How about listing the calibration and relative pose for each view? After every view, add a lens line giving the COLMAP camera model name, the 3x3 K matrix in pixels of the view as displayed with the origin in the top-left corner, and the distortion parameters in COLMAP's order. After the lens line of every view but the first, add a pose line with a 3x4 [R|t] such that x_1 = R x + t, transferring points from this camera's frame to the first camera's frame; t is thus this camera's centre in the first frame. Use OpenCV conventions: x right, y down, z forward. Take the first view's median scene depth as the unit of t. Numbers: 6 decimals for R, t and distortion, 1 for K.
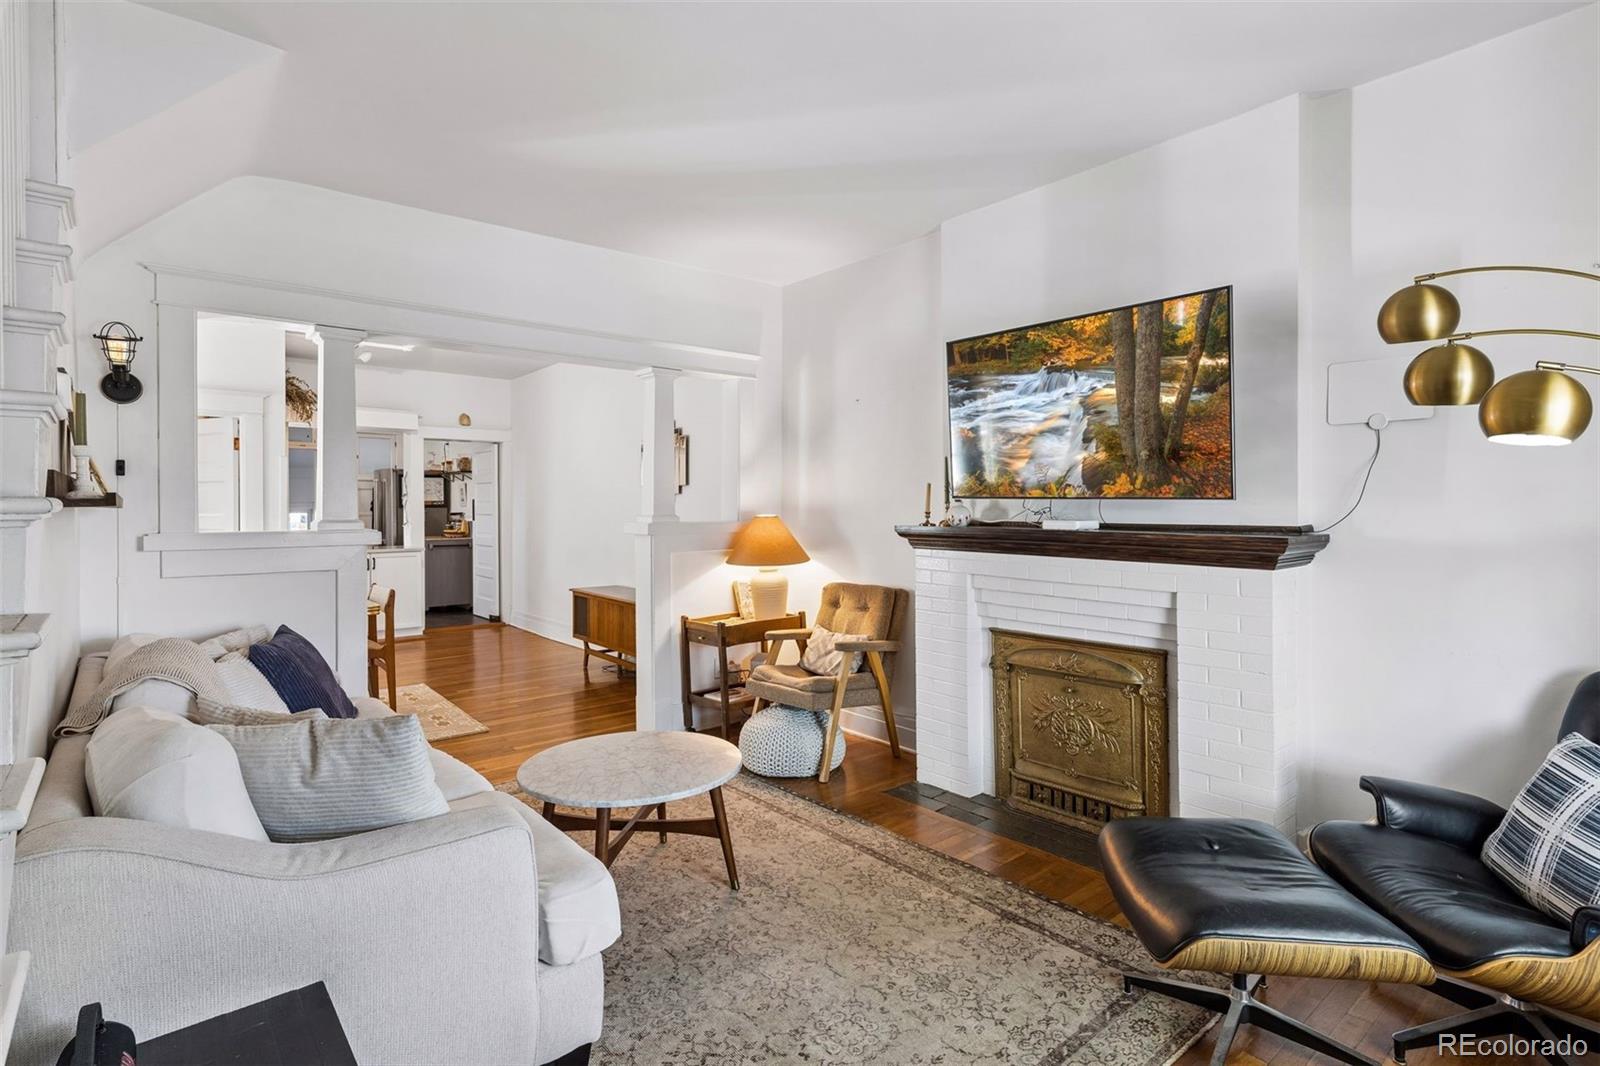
lens RADIAL K [[792.8, 0, 819.9], [0, 792.8, 510.9], [0, 0, 1]] dist [0.007379, 0.000137]
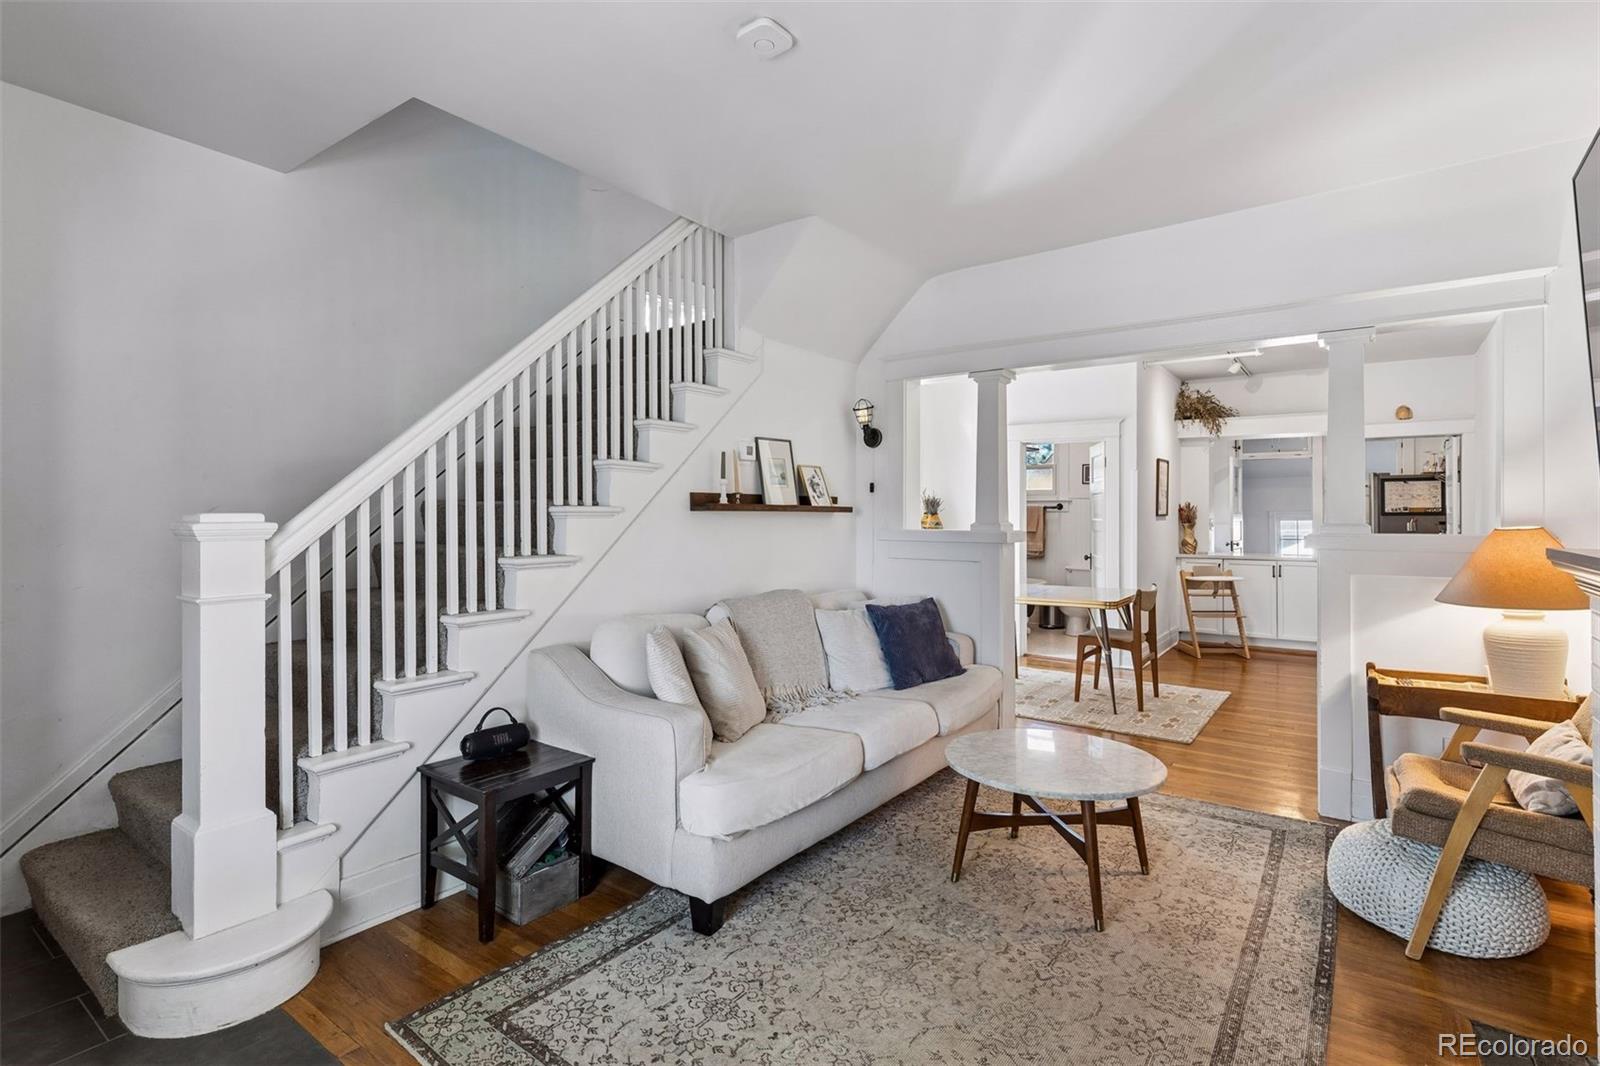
lens RADIAL K [[773.4, 0, 805.8], [0, 773.4, 515.5], [0, 0, 1]] dist [-0.001057, 0.002488]
pose [[0.227897, 0.004633, -0.973674, 0.516211], [-0.008856, 0.999957, 0.002686, 0.000160], [0.973645, 0.008011, 0.227928, 0.426832]]
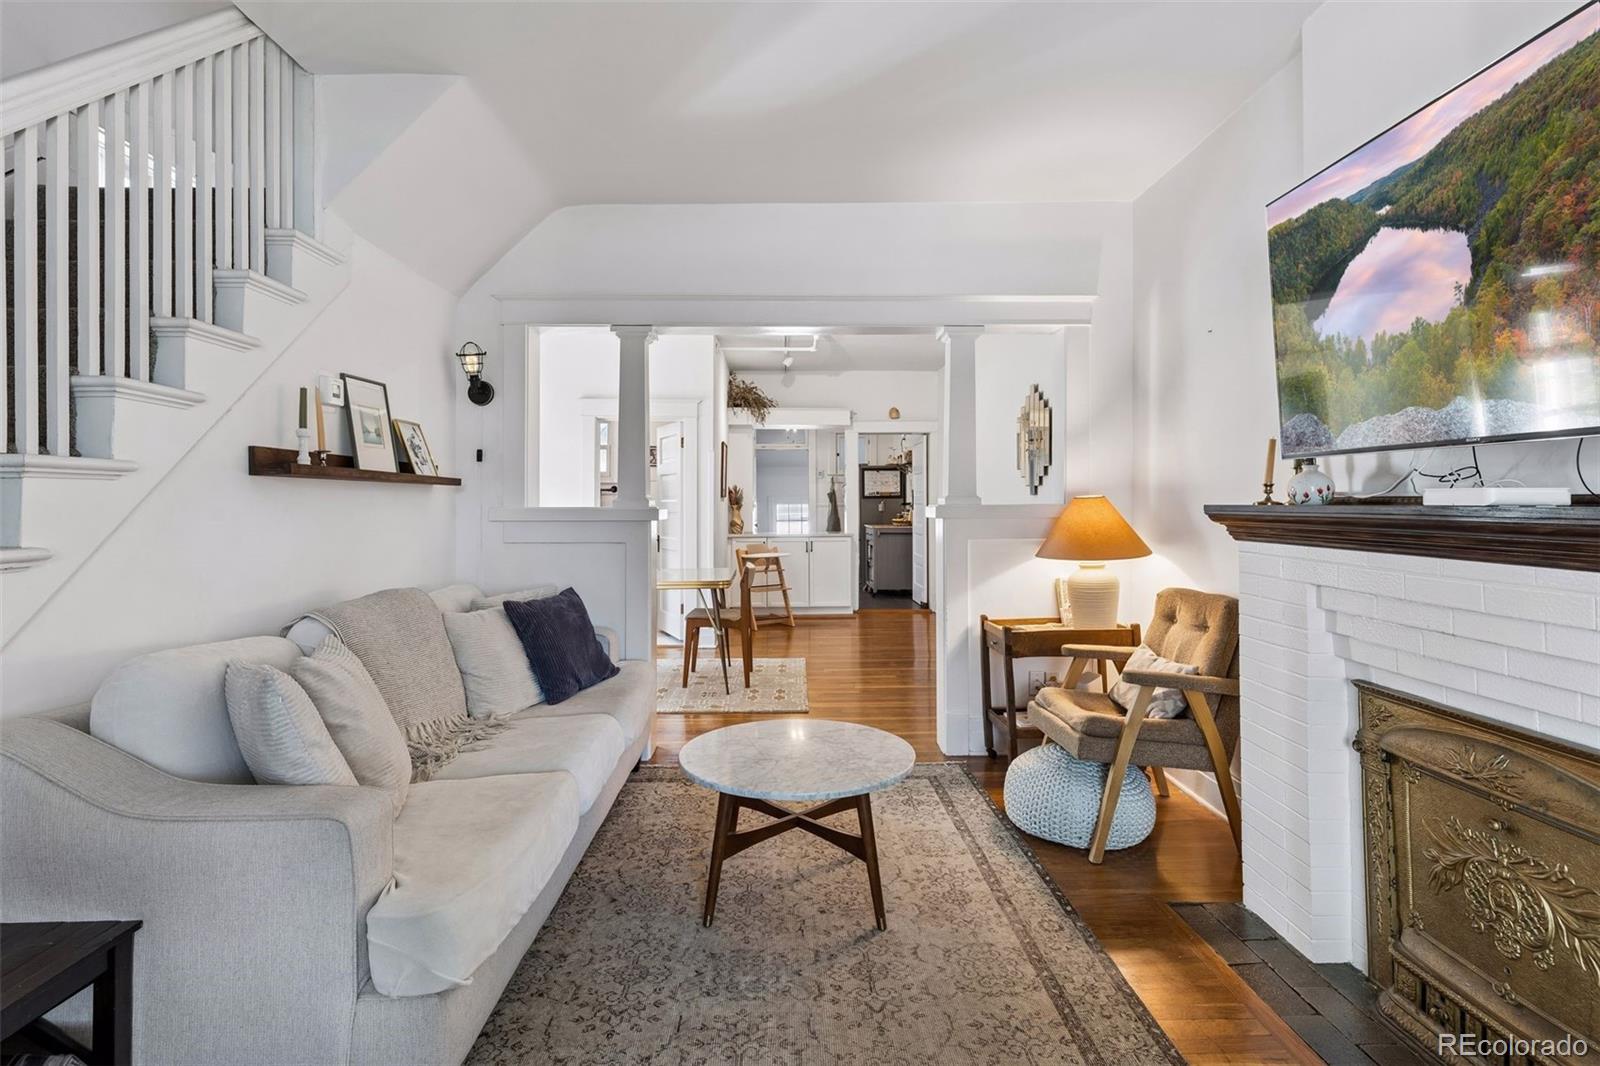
lens RADIAL K [[773.4, 0, 799.8], [0, 773.4, 498.2], [0, 0, 1]] dist [-0.001057, 0.002488]
pose [[0.768961, -0.004495, -0.639279, 0.265069], [-0.003169, 0.999936, -0.010843, 0.022764], [0.639287, 0.010364, 0.768898, 0.308829]]
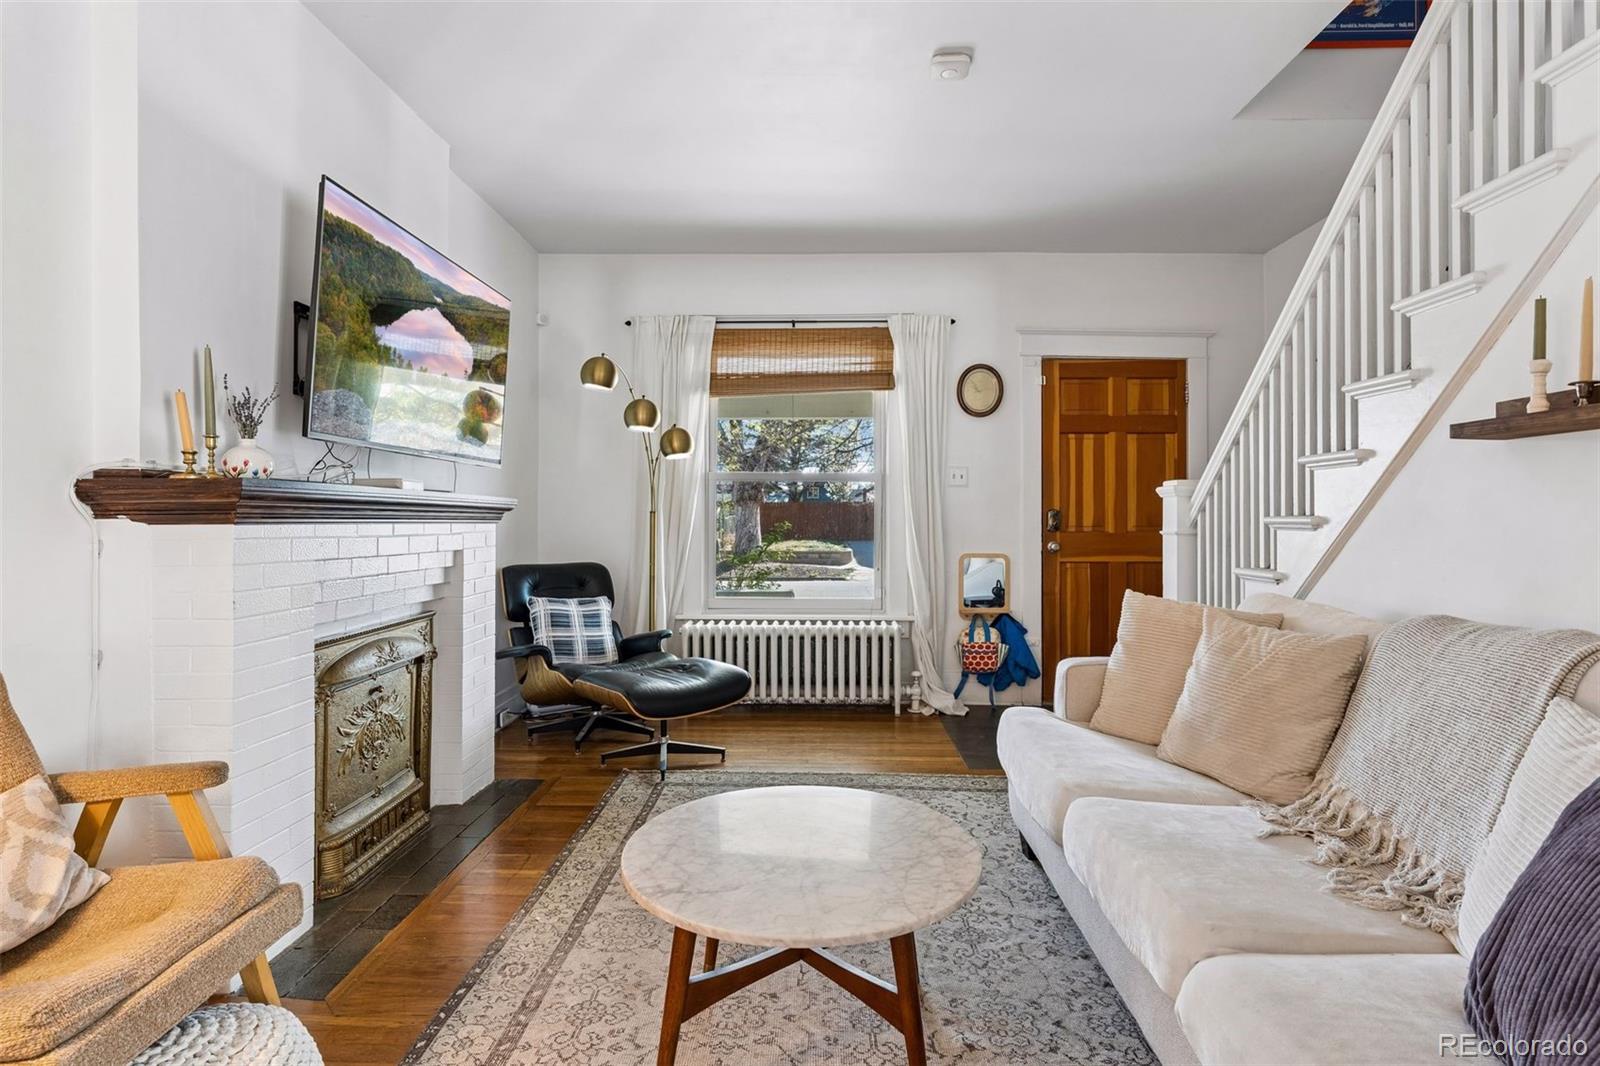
lens RADIAL K [[816.5, 0, 800.5], [0, 816.5, 516.8], [0, 0, 1]] dist [-0.000465, -0.000056]
pose [[-0.735325, 0.001779, 0.677712, -0.519320], [0.003365, 0.999994, 0.001026, 0.045865], [-0.677706, 0.003035, -0.735327, 1.211112]]
